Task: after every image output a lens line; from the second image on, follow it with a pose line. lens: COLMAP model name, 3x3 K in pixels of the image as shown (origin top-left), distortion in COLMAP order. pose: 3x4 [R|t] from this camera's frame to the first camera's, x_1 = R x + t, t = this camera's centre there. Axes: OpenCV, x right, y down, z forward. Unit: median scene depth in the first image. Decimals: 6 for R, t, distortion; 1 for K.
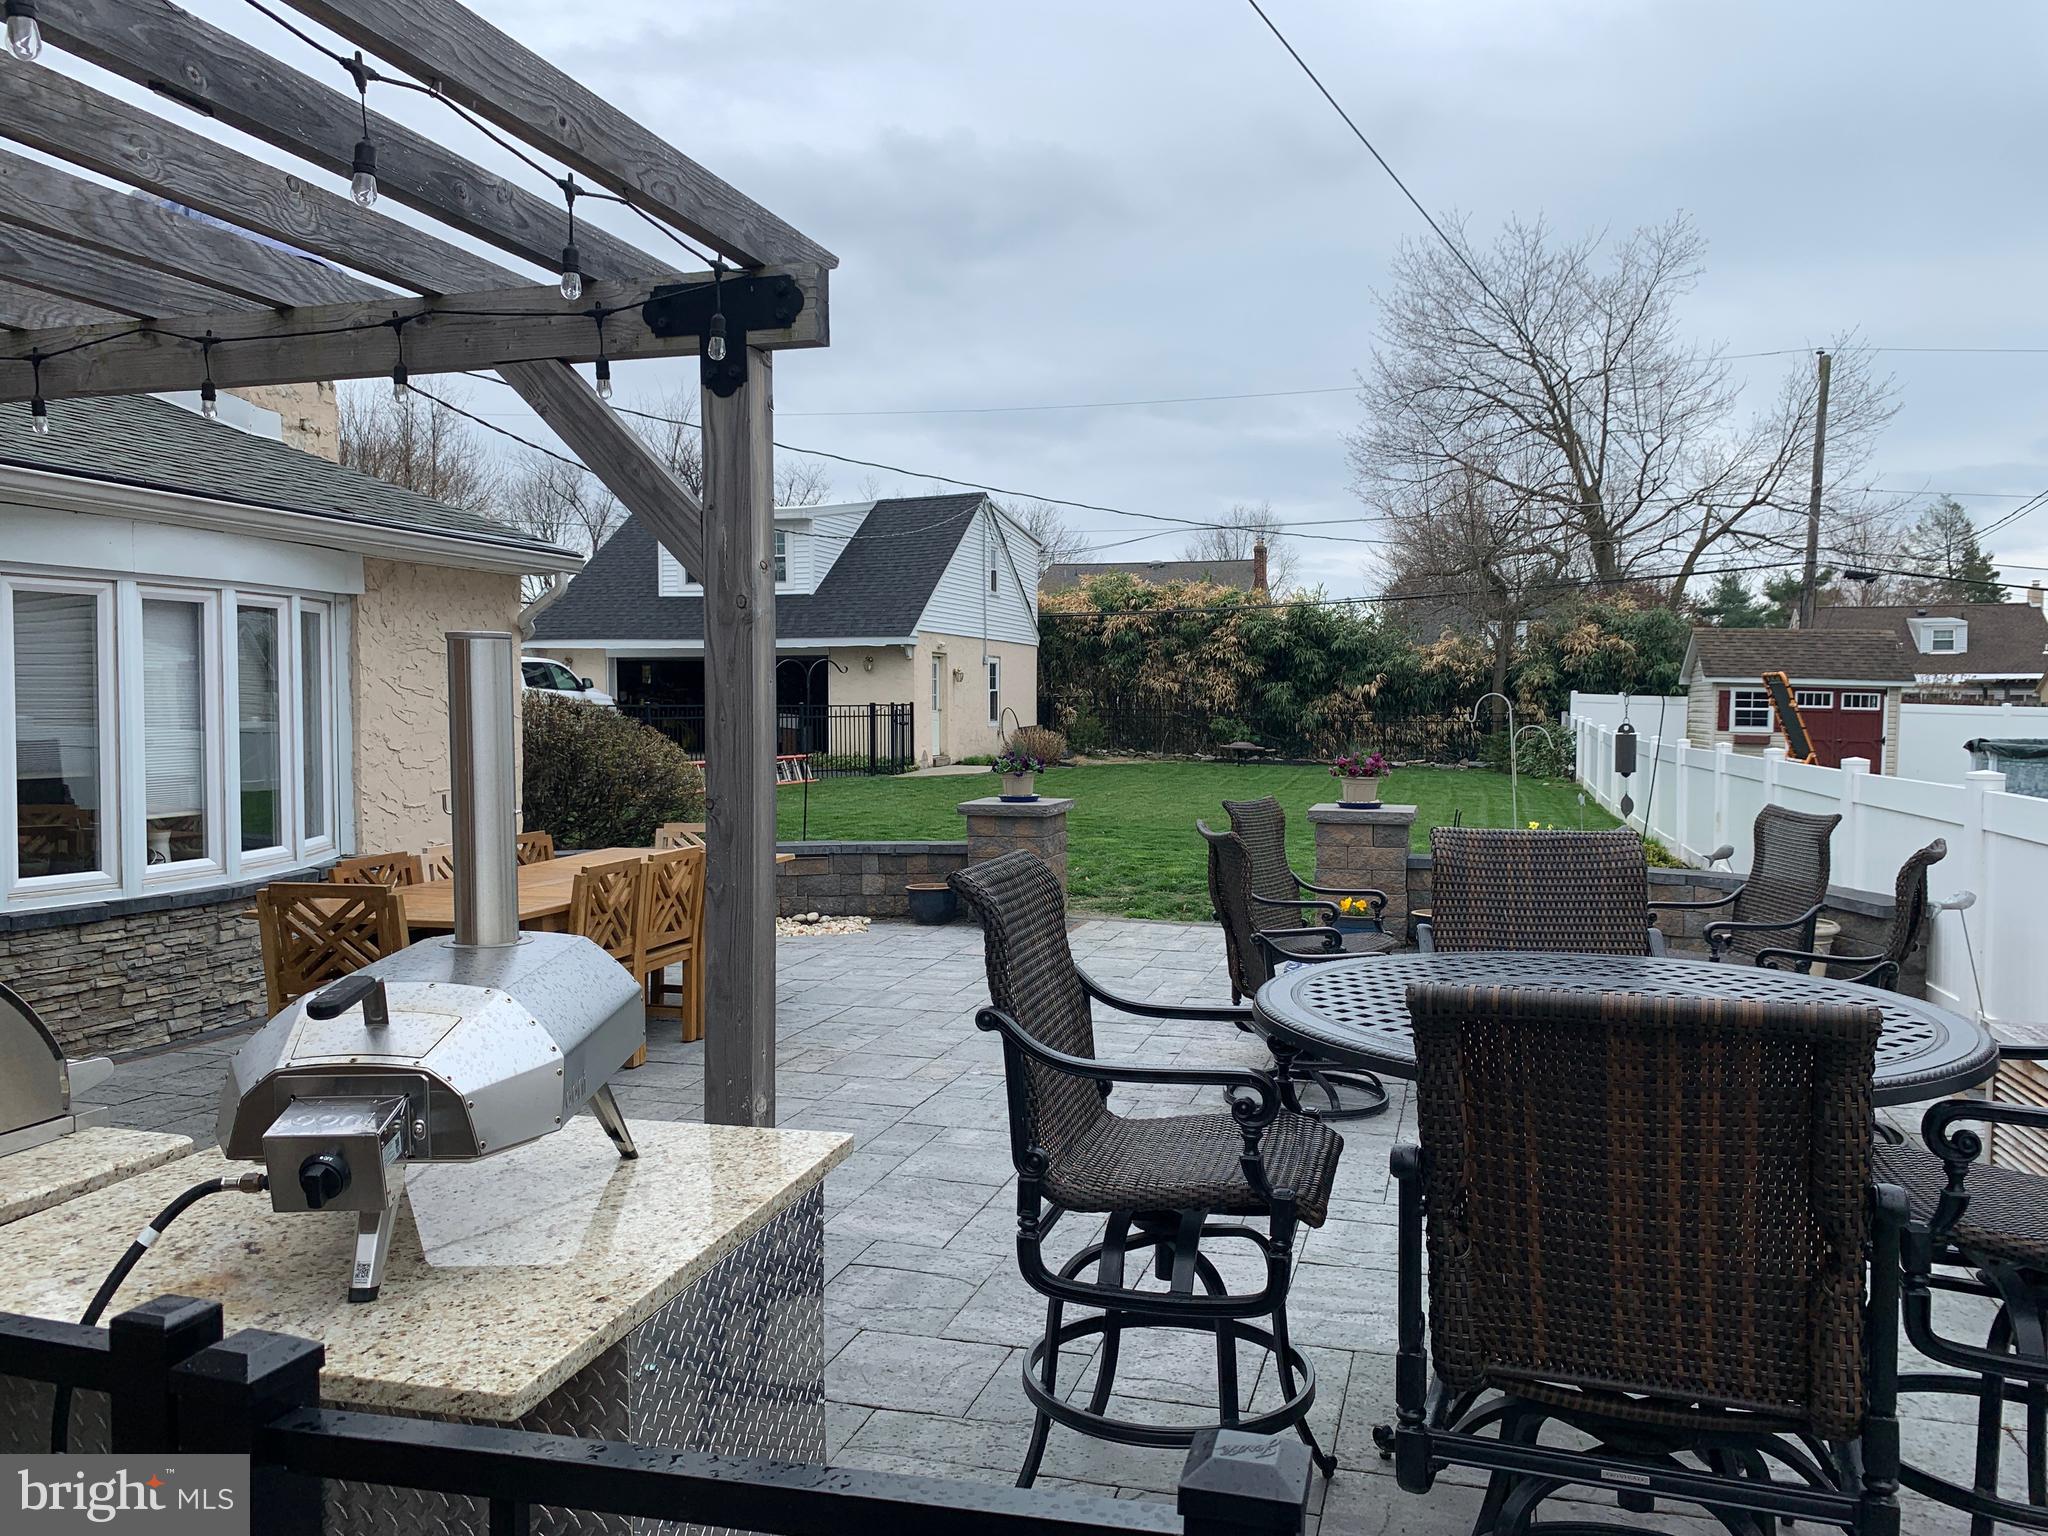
lens RADIAL K [[1551.1, 0, 1031.6], [0, 1551.1, 771.0], [0, 0, 1]] dist [0.031054, -0.014587]
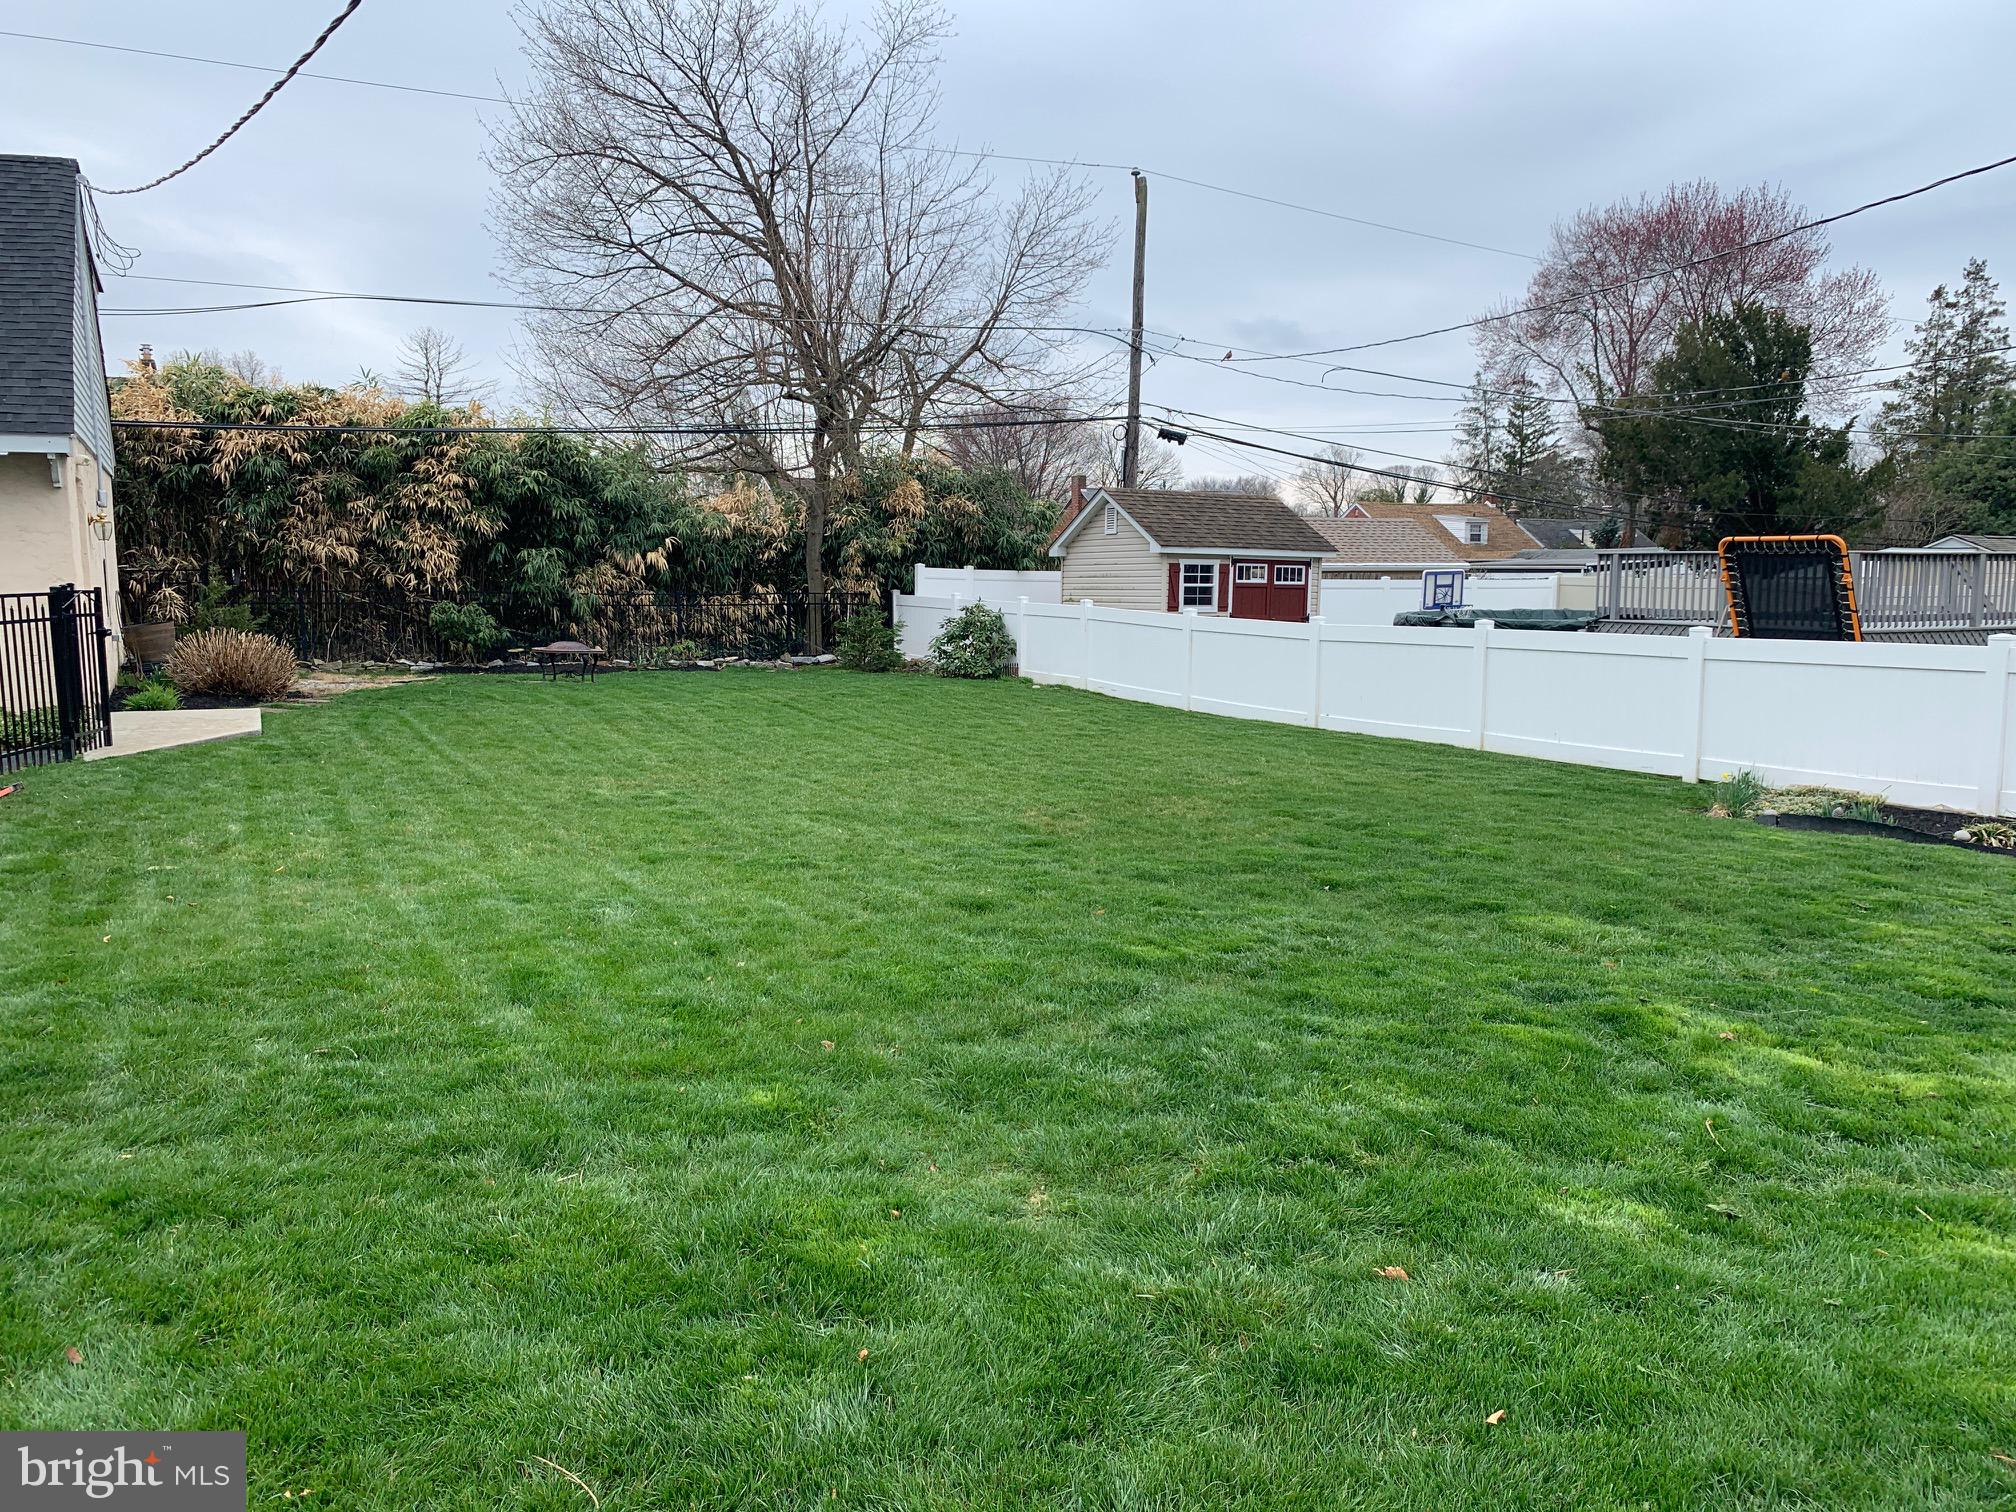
lens RADIAL K [[1552.8, 0, 1004.1], [0, 1552.8, 751.0], [0, 0, 1]] dist [0.022713, -0.027669]
pose [[0.730808, -0.077115, 0.678213, -0.147810], [0.032773, 0.996416, 0.077982, -0.015836], [-0.681796, -0.034763, 0.730716, 0.374608]]
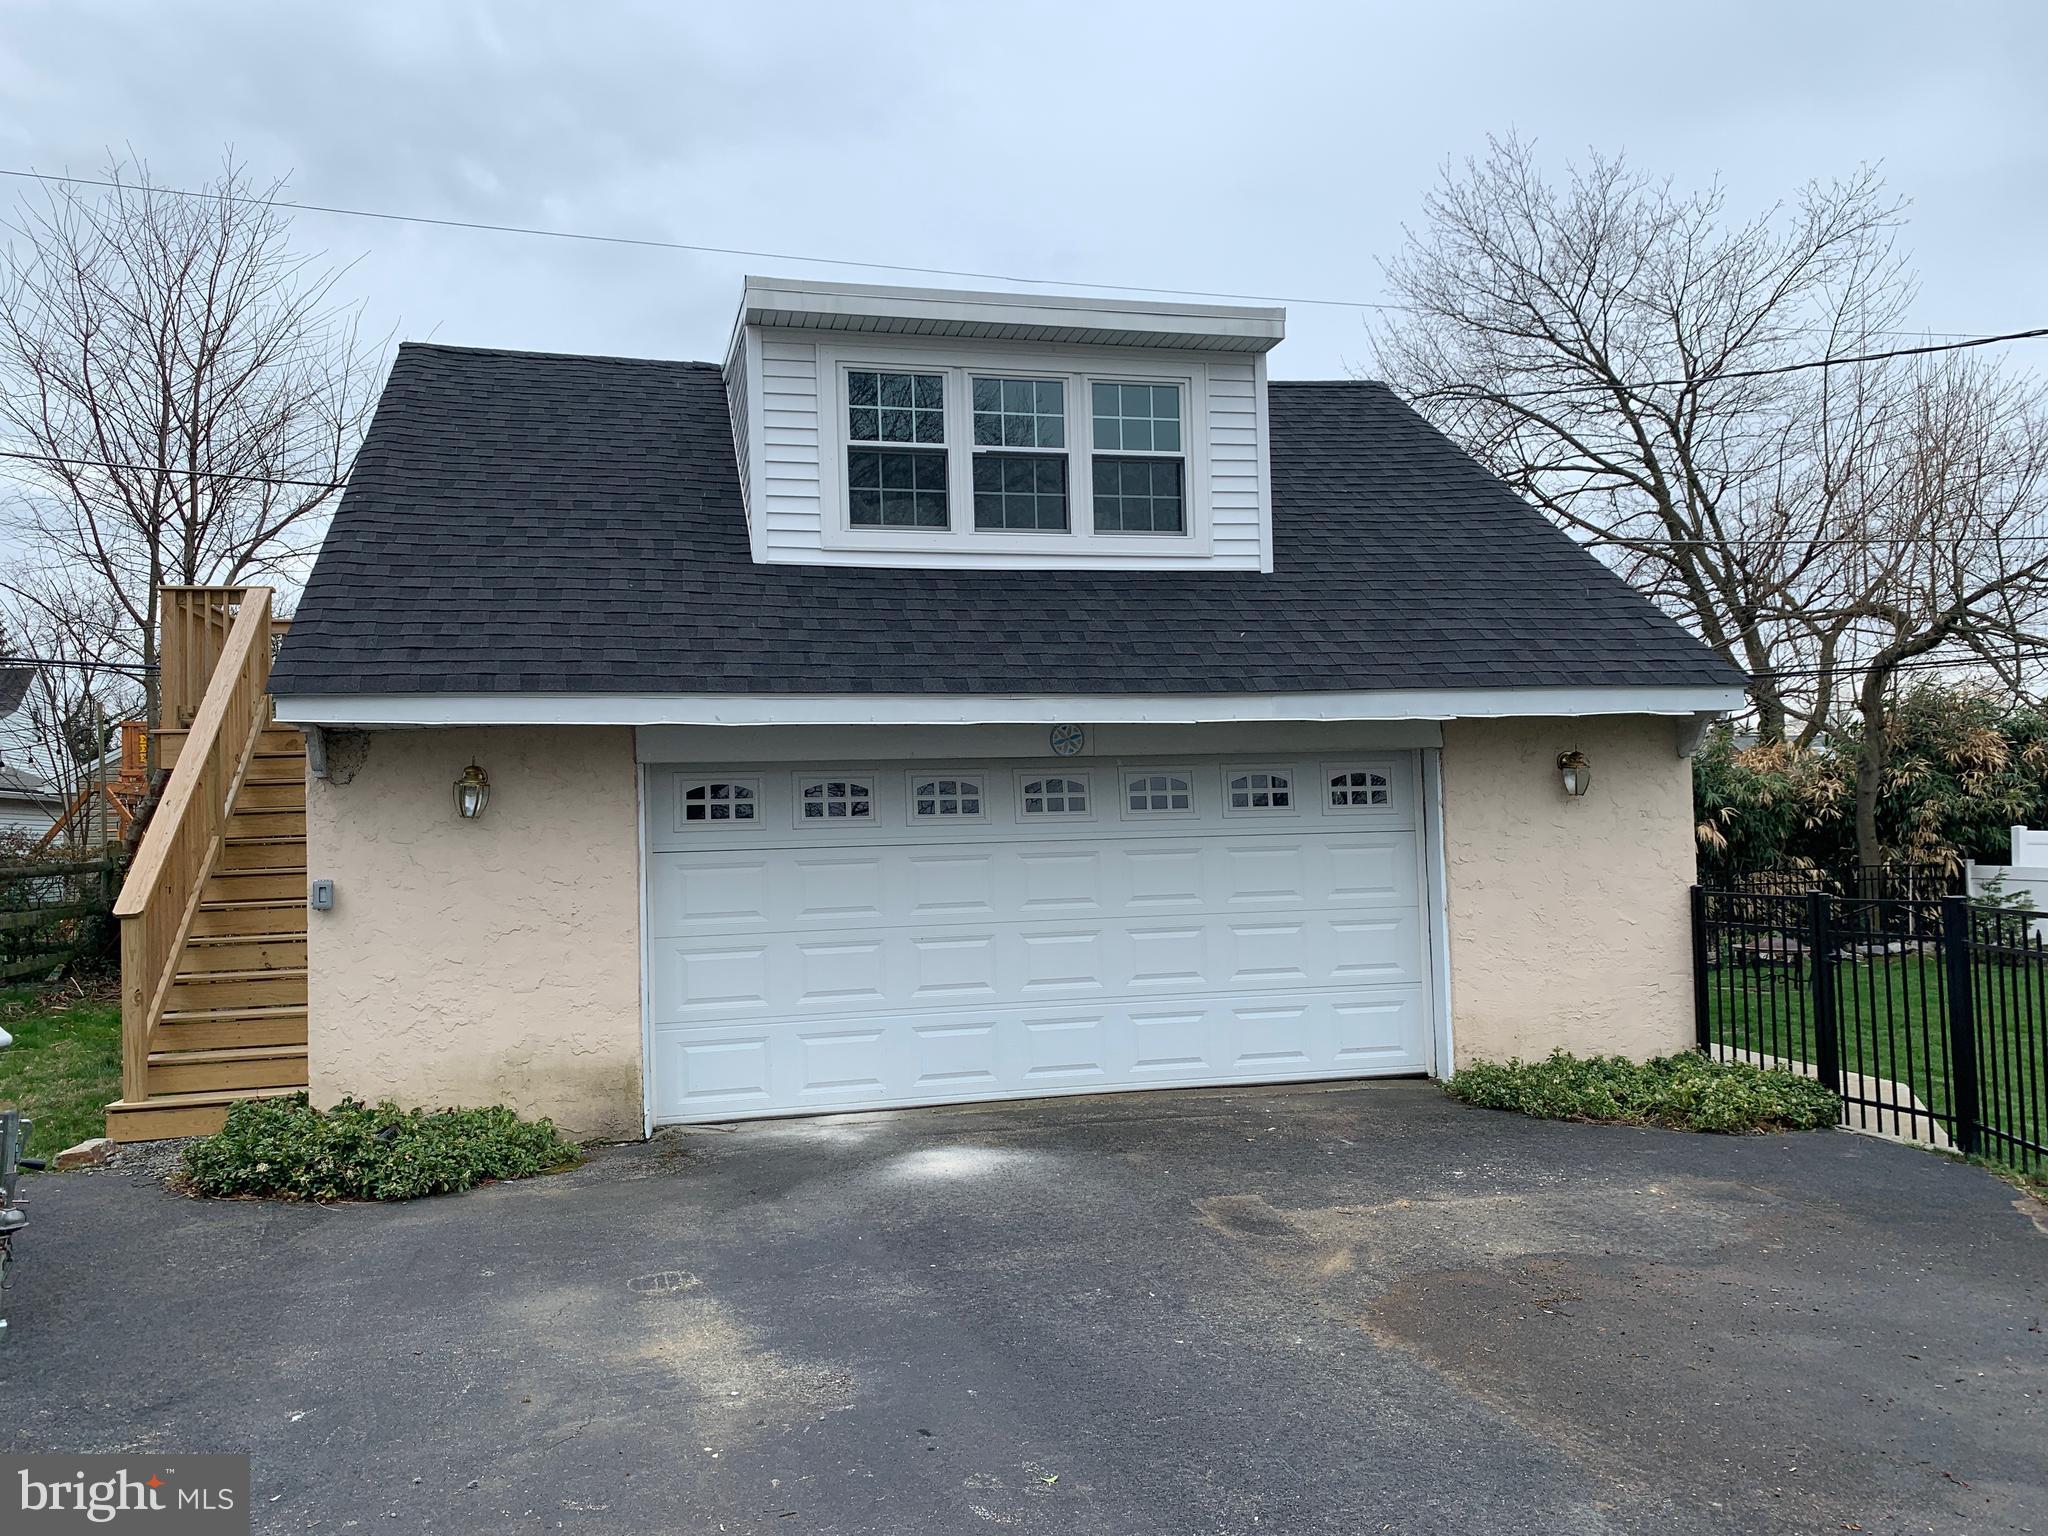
lens RADIAL K [[1551.1, 0, 1031.6], [0, 1551.1, 771.0], [0, 0, 1]] dist [0.031054, -0.014587]
pose [[0.870260, 0.002756, 0.492586, -0.284514], [0.045858, 0.995188, -0.086585, -0.035052], [-0.490454, 0.097940, 0.865946, 0.611701]]
